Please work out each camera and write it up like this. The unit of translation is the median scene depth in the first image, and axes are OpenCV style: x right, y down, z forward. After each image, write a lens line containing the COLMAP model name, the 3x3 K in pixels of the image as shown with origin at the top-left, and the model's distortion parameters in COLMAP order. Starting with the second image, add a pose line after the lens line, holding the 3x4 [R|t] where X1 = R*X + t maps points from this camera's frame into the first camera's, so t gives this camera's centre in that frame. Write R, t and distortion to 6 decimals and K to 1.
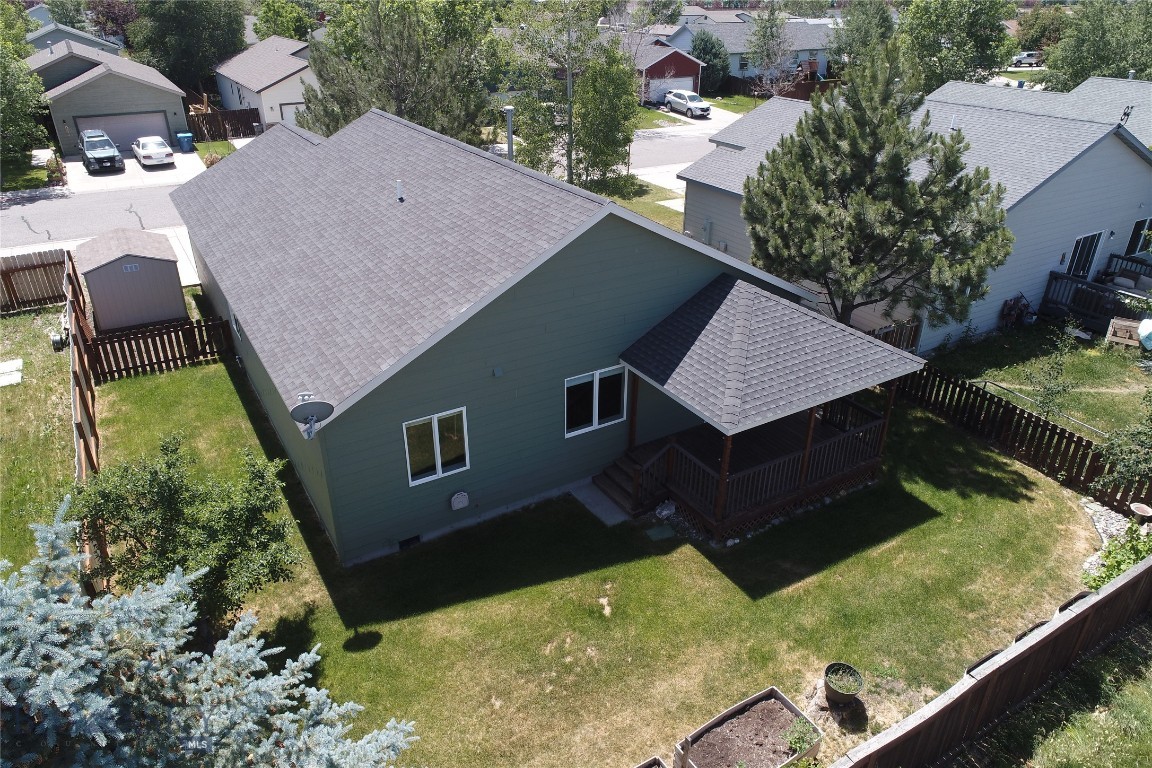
lens RADIAL K [[769.5, 0, 574.0], [0, 769.5, 387.3], [0, 0, 1]] dist [-0.004467, 0.002648]
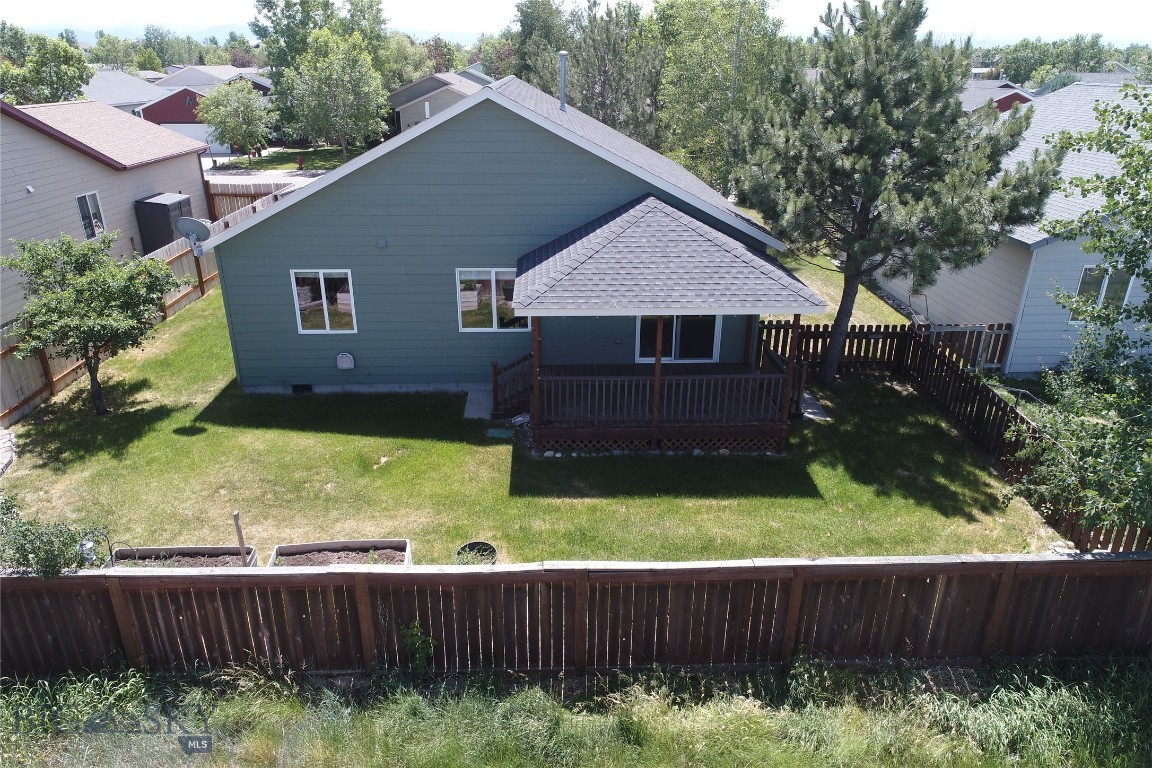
lens RADIAL K [[769.5, 0, 574.0], [0, 769.5, 387.3], [0, 0, 1]] dist [-0.004467, 0.002648]
pose [[0.876026, 0.185854, -0.445013, 0.589883], [-0.223836, 0.974039, -0.033836, 0.138350], [0.427172, 0.129251, 0.894884, 0.154350]]
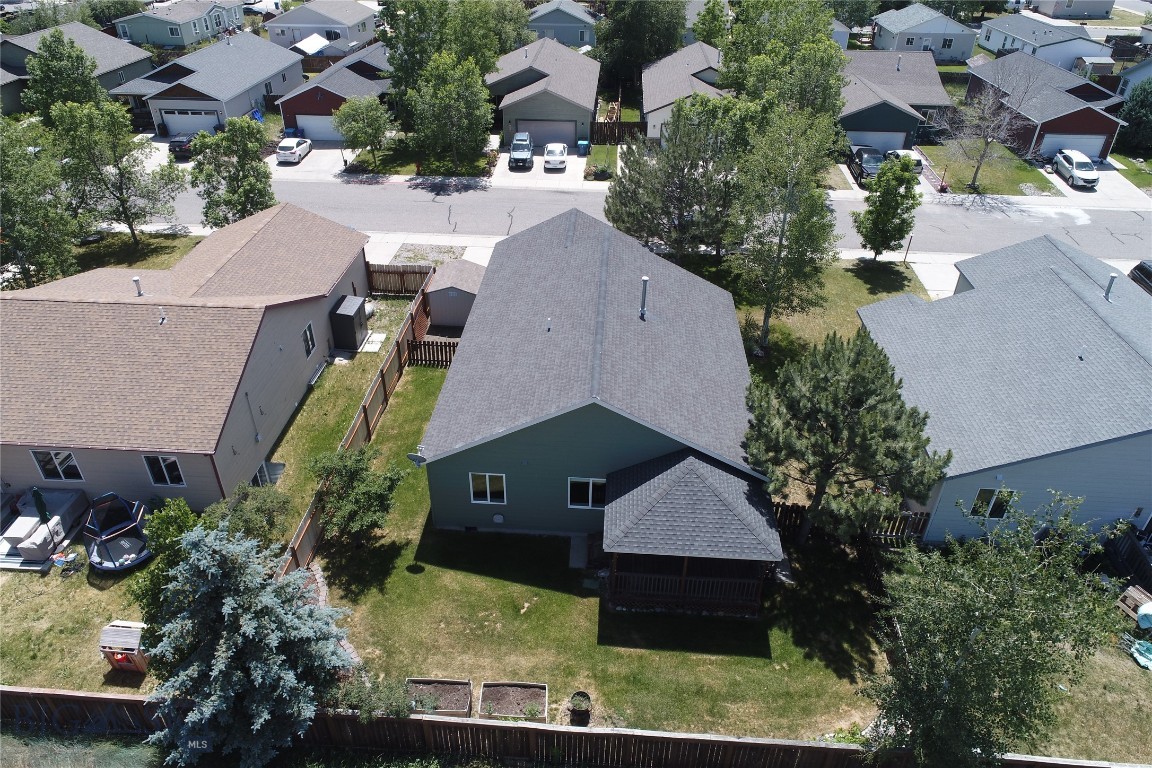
lens RADIAL K [[769.5, 0, 574.0], [0, 769.5, 387.3], [0, 0, 1]] dist [-0.004467, 0.002648]
pose [[0.820239, 0.320667, -0.473688, 0.701172], [-0.270128, 0.947085, 0.173382, -0.470246], [0.504221, -0.014258, 0.863457, -0.428522]]
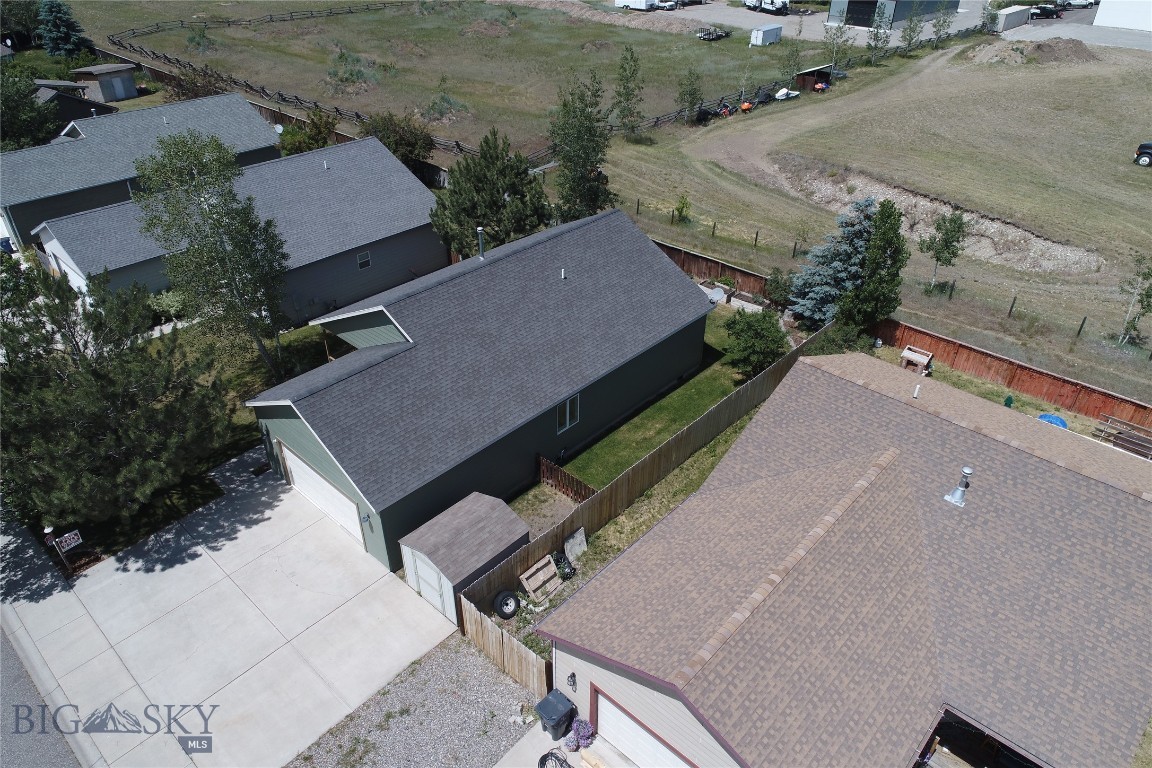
lens RADIAL K [[769.5, 0, 574.0], [0, 769.5, 387.3], [0, 0, 1]] dist [-0.004467, 0.002648]
pose [[-0.283492, -0.538336, 0.793616, -1.996141], [0.438639, 0.663129, 0.606511, -1.283331], [-0.852777, 0.520052, 0.048143, 1.134173]]
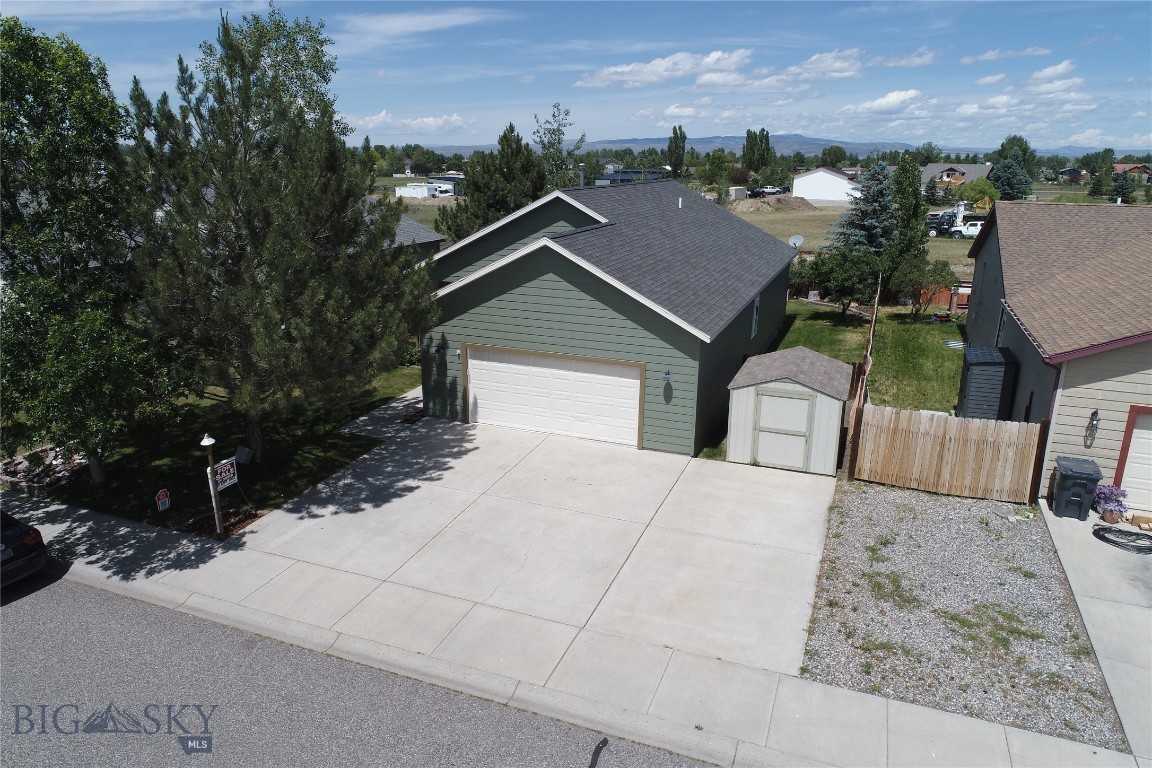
lens RADIAL K [[769.5, 0, 574.0], [0, 769.5, 387.3], [0, 0, 1]] dist [-0.004467, 0.002648]
pose [[-0.609411, -0.234672, 0.757329, -1.596473], [0.360640, 0.768612, 0.528370, -1.010789], [-0.706086, 0.595118, -0.383768, 2.244775]]
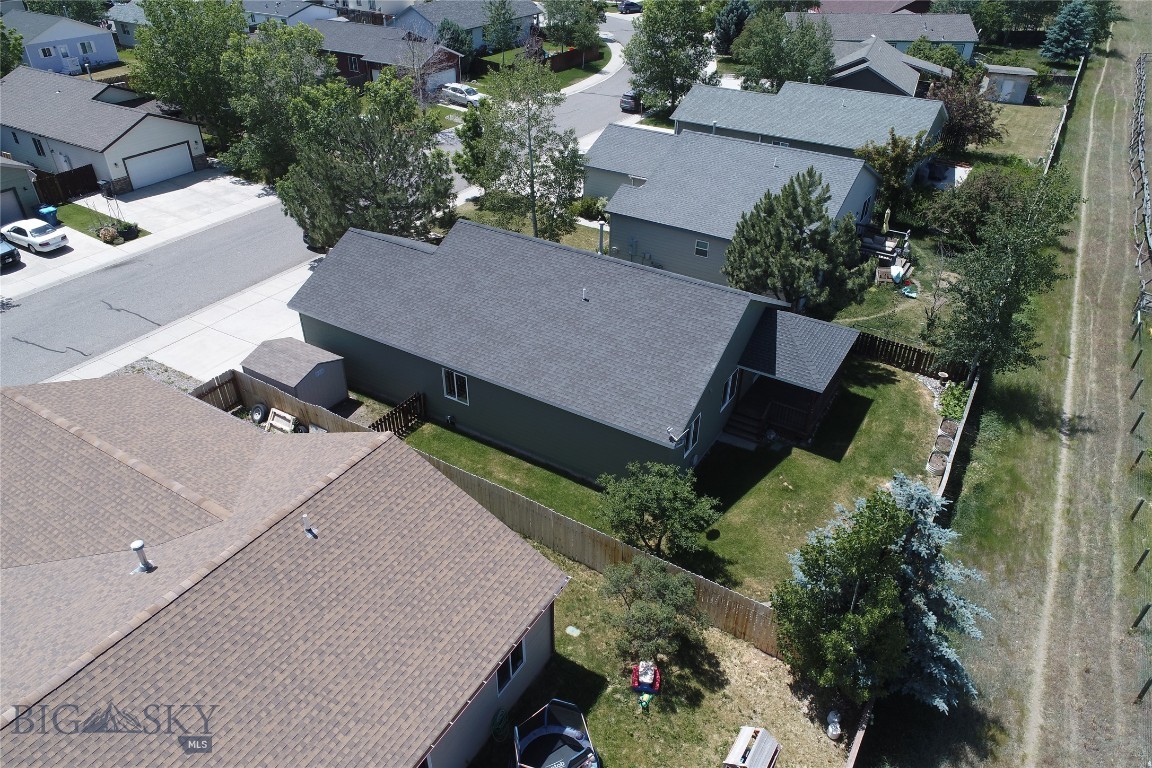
lens RADIAL K [[773.8, 0, 579.3], [0, 773.8, 378.7], [0, 0, 1]] dist [0.001425, 0.000826]
pose [[0.887375, -0.247955, 0.388695, -1.023391], [0.208883, 0.967795, 0.140500, -0.349073], [-0.411015, -0.043485, 0.910591, -0.570609]]
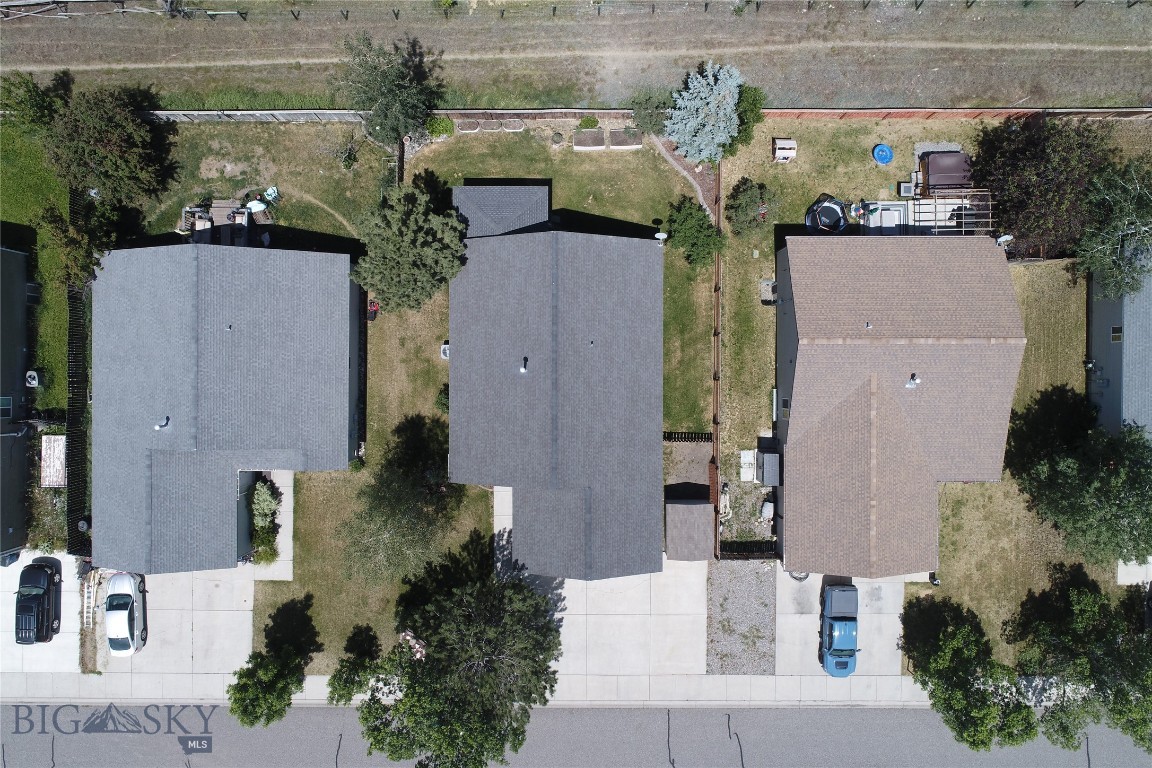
lens RADIAL K [[769.5, 0, 574.0], [0, 769.5, 387.3], [0, 0, 1]] dist [-0.004467, 0.002648]
pose [[-0.855888, -0.516968, -0.014130, -0.230720], [0.236308, -0.415241, 0.878483, -2.570086], [-0.460015, 0.748545, 0.477564, 0.030735]]
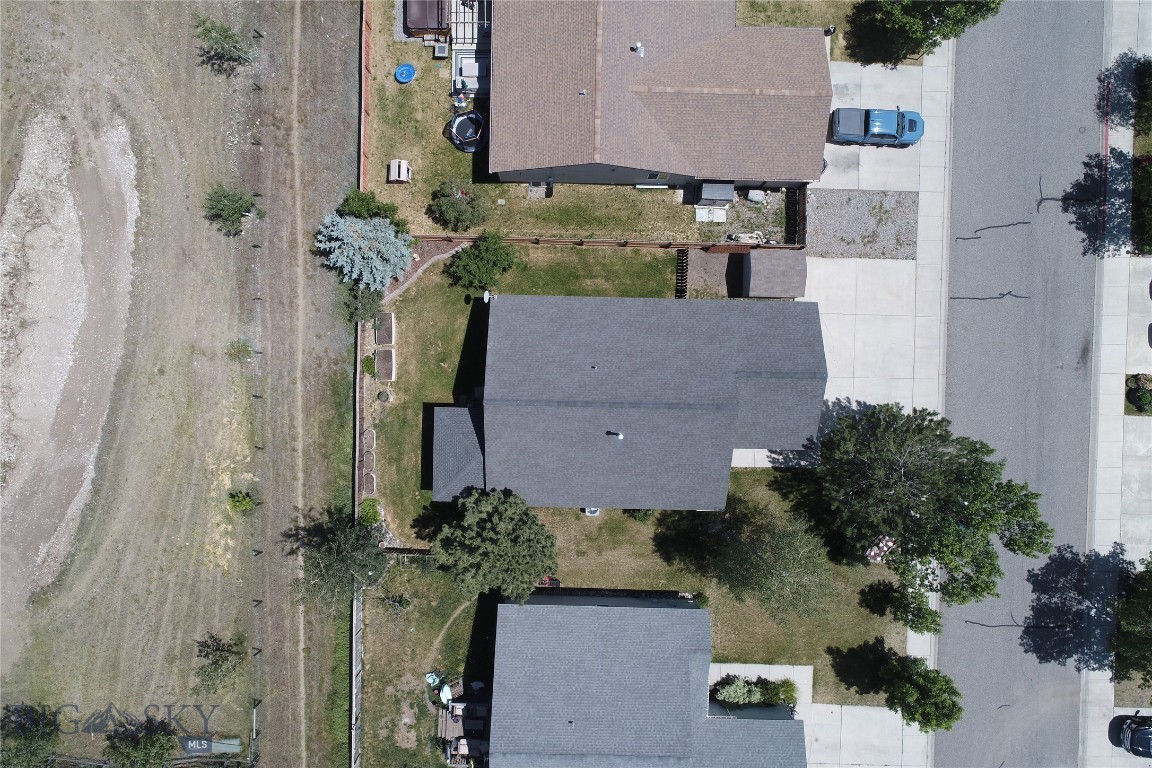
lens RADIAL K [[769.5, 0, 574.0], [0, 769.5, 387.3], [0, 0, 1]] dist [-0.004467, 0.002648]
pose [[-0.534739, 0.845009, -0.003804, -0.141890], [-0.410723, -0.255975, 0.875091, -2.505446], [0.738485, 0.469507, 0.483944, -0.153655]]
